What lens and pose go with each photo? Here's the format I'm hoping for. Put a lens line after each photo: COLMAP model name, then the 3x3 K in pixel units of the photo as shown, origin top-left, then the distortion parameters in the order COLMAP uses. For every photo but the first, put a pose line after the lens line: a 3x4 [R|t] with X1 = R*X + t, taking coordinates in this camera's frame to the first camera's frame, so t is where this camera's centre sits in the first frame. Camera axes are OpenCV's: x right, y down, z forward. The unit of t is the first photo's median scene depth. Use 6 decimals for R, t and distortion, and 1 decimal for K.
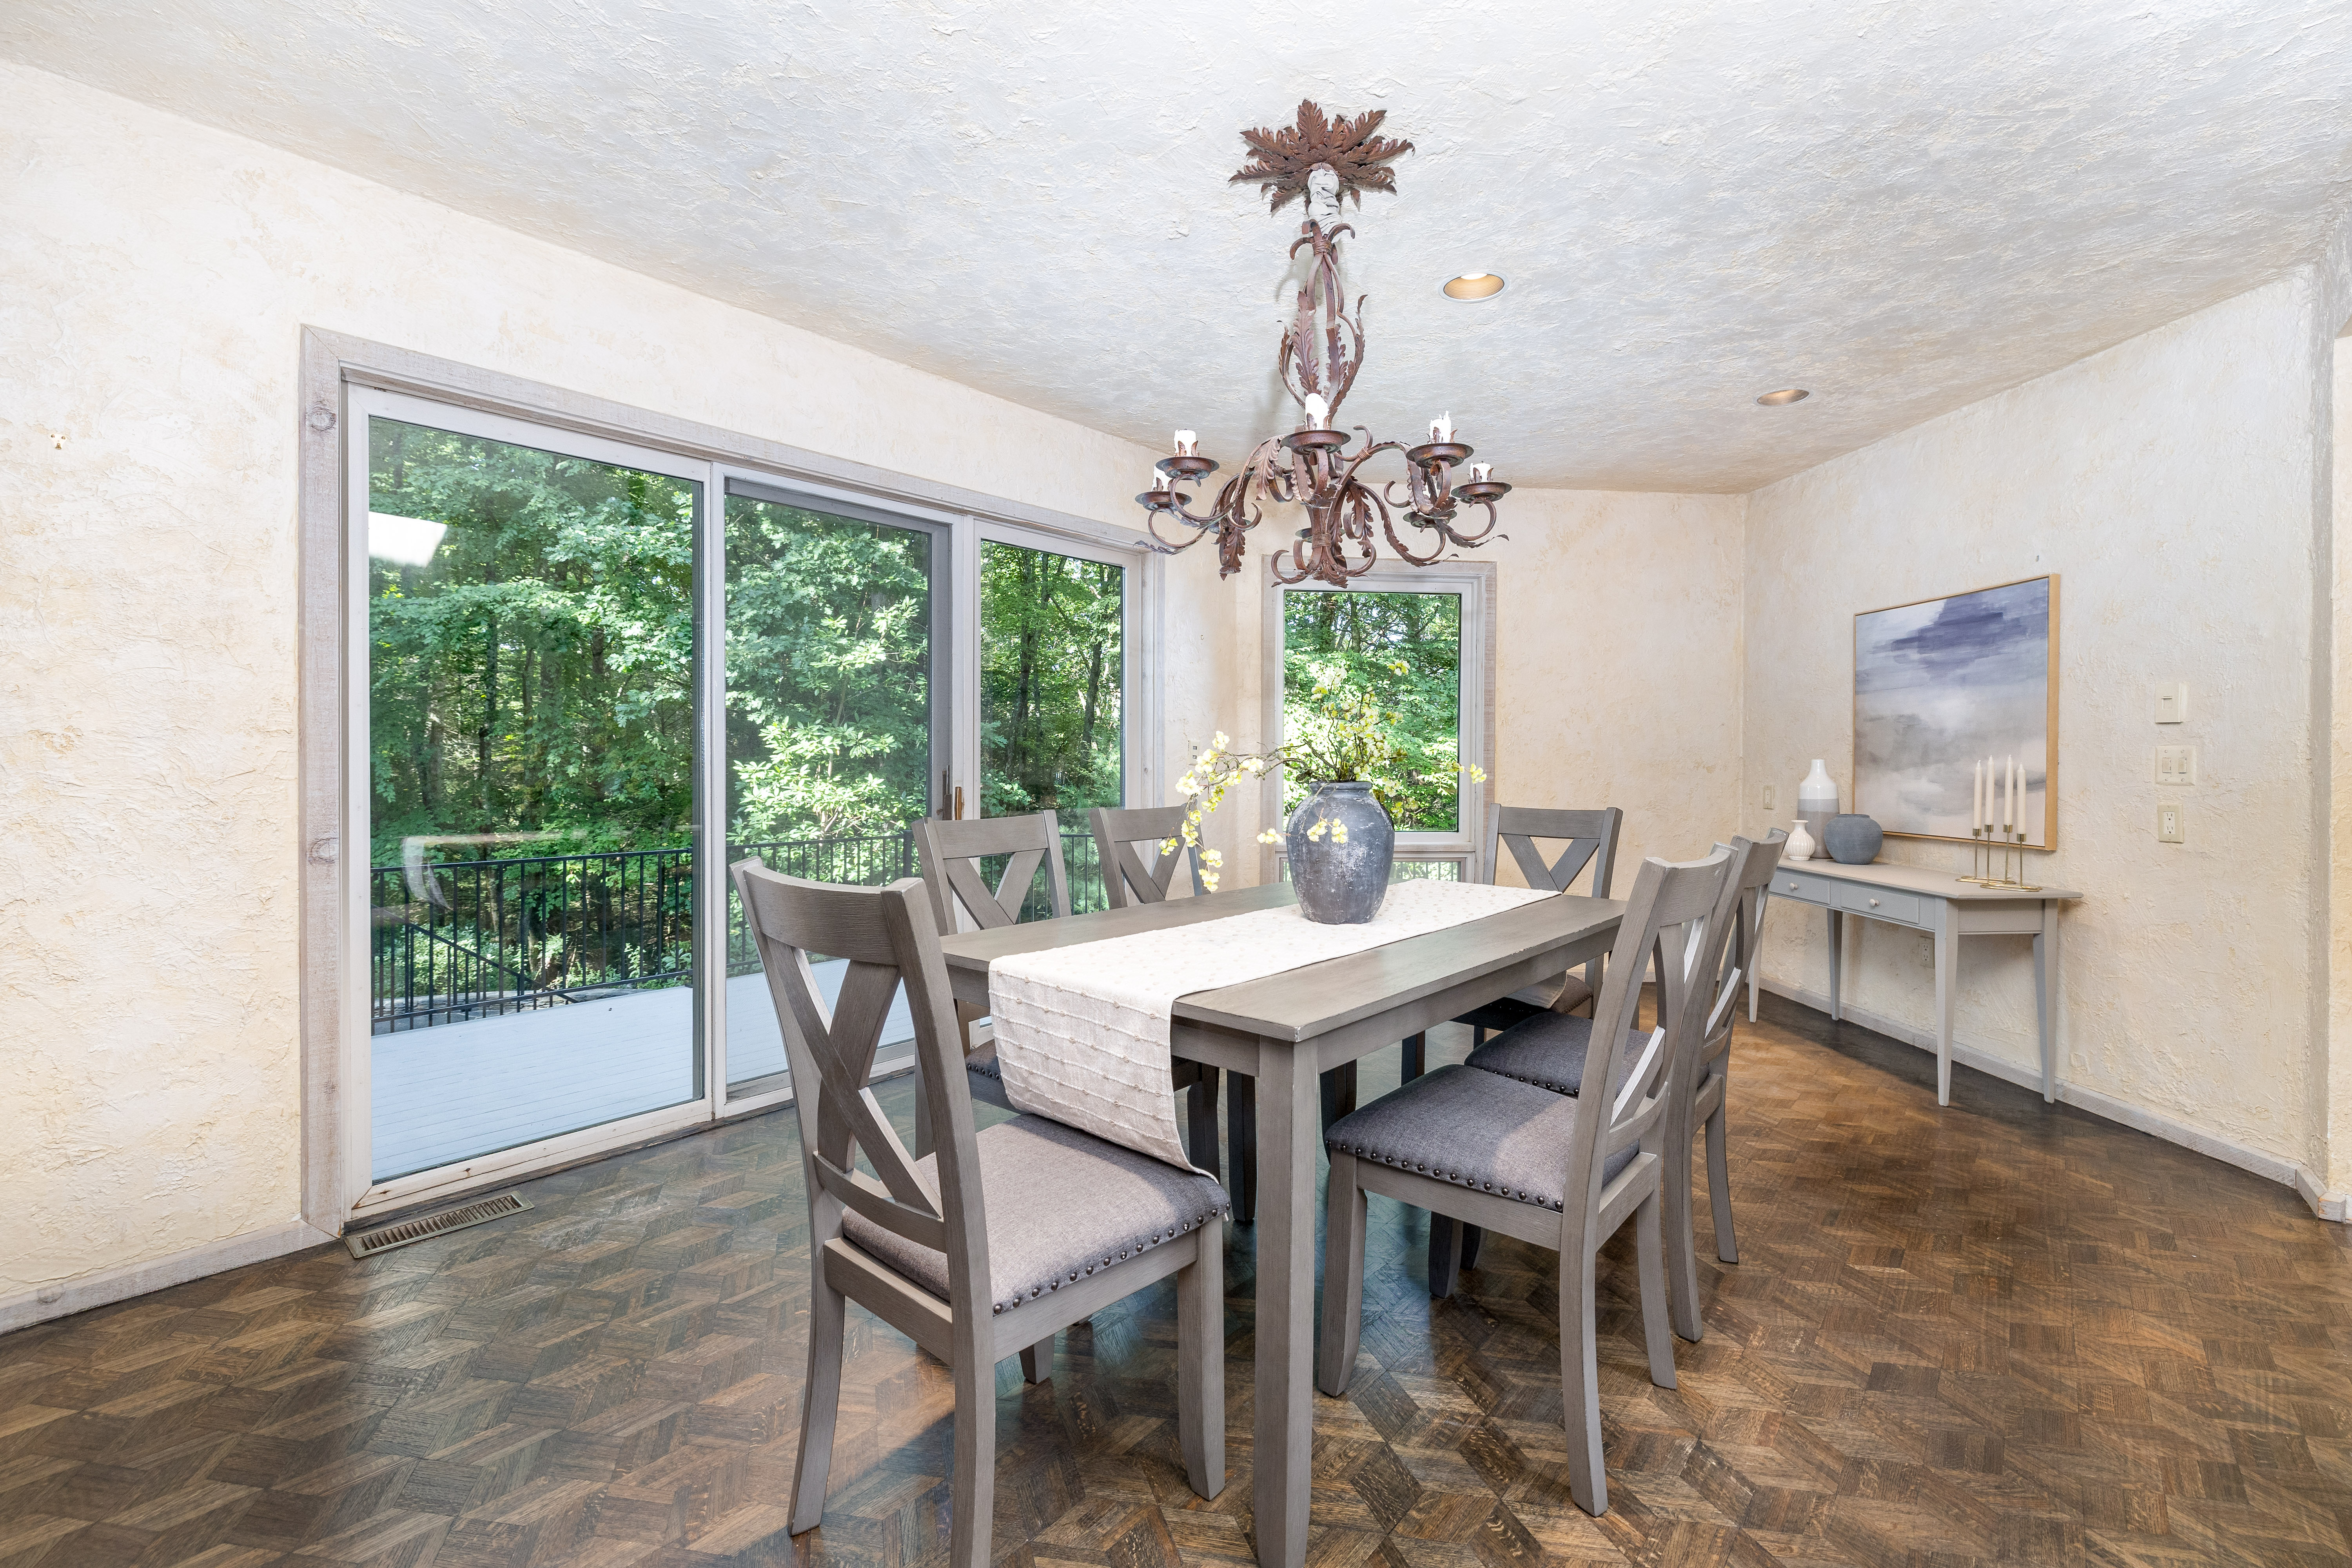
lens RADIAL K [[980.6, 0, 1197.2], [0, 980.6, 770.2], [0, 0, 1]] dist [0.000999, 0.000197]
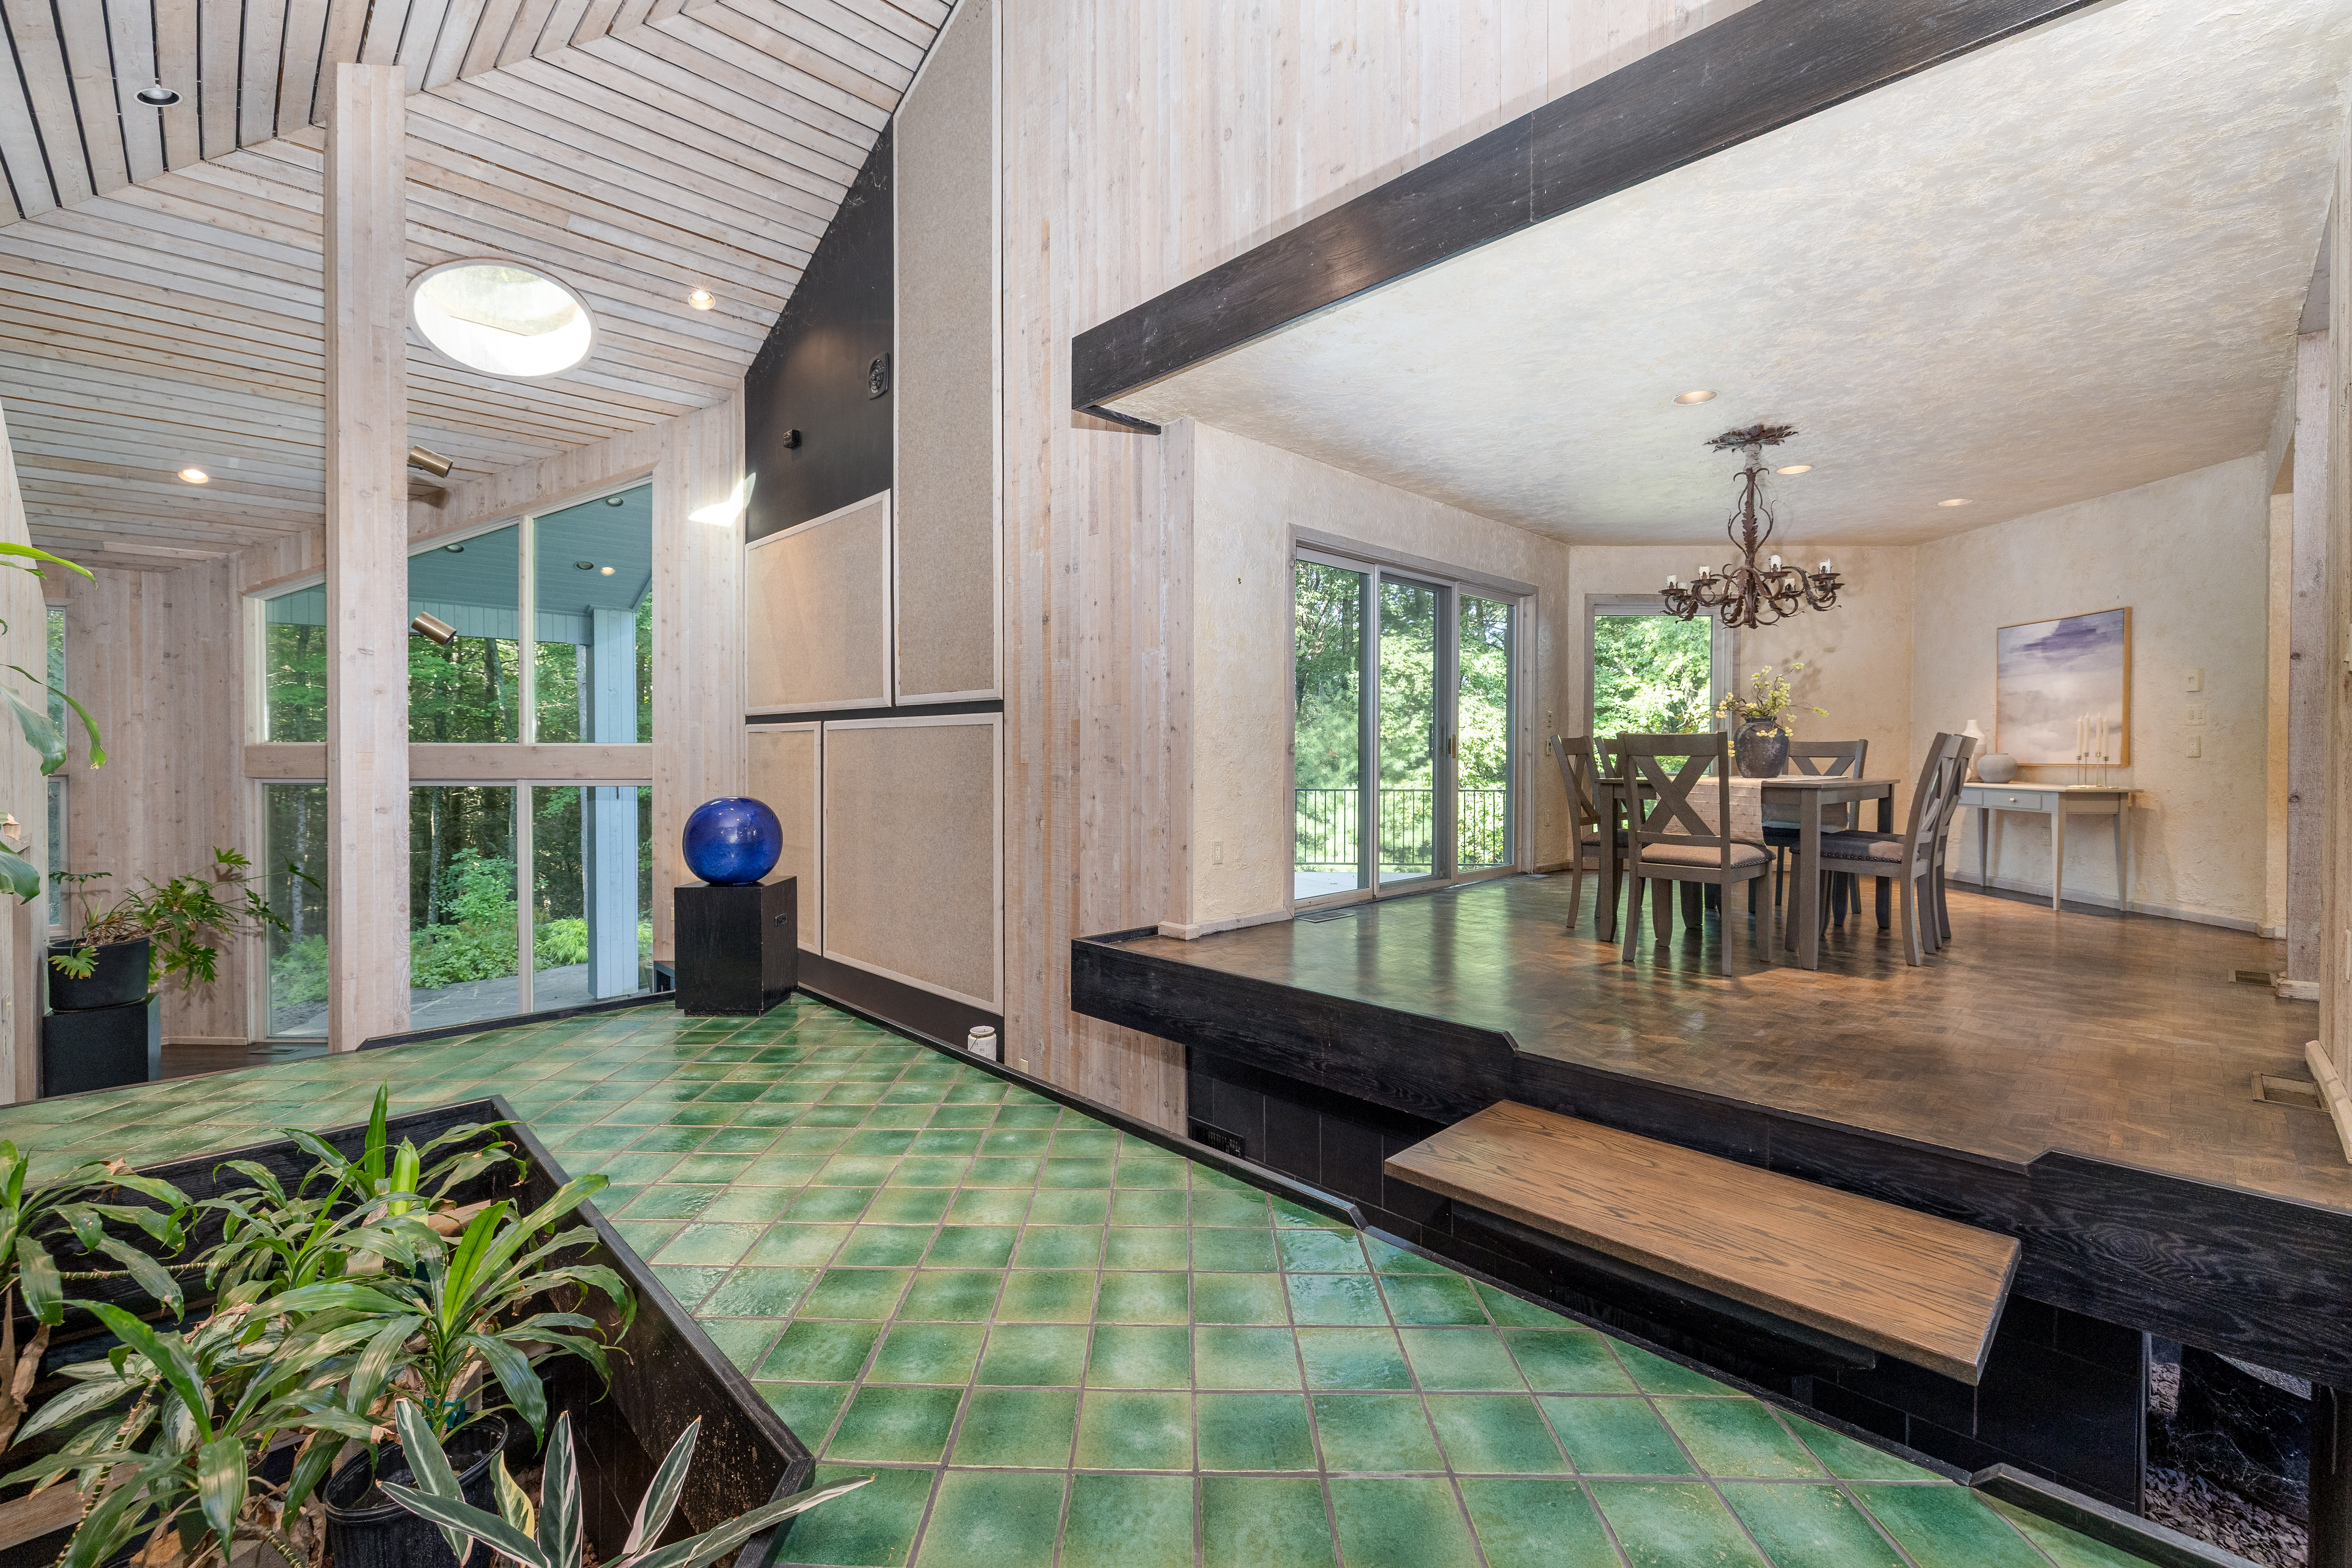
lens RADIAL K [[980.6, 0, 1153.6], [0, 980.6, 774.4], [0, 0, 1]] dist [0.000999, 0.000197]
pose [[0.994802, -0.000197, -0.101829, -0.629032], [0.000824, 0.999981, 0.006118, 0.080558], [0.101826, -0.006170, 0.994783, -0.858517]]
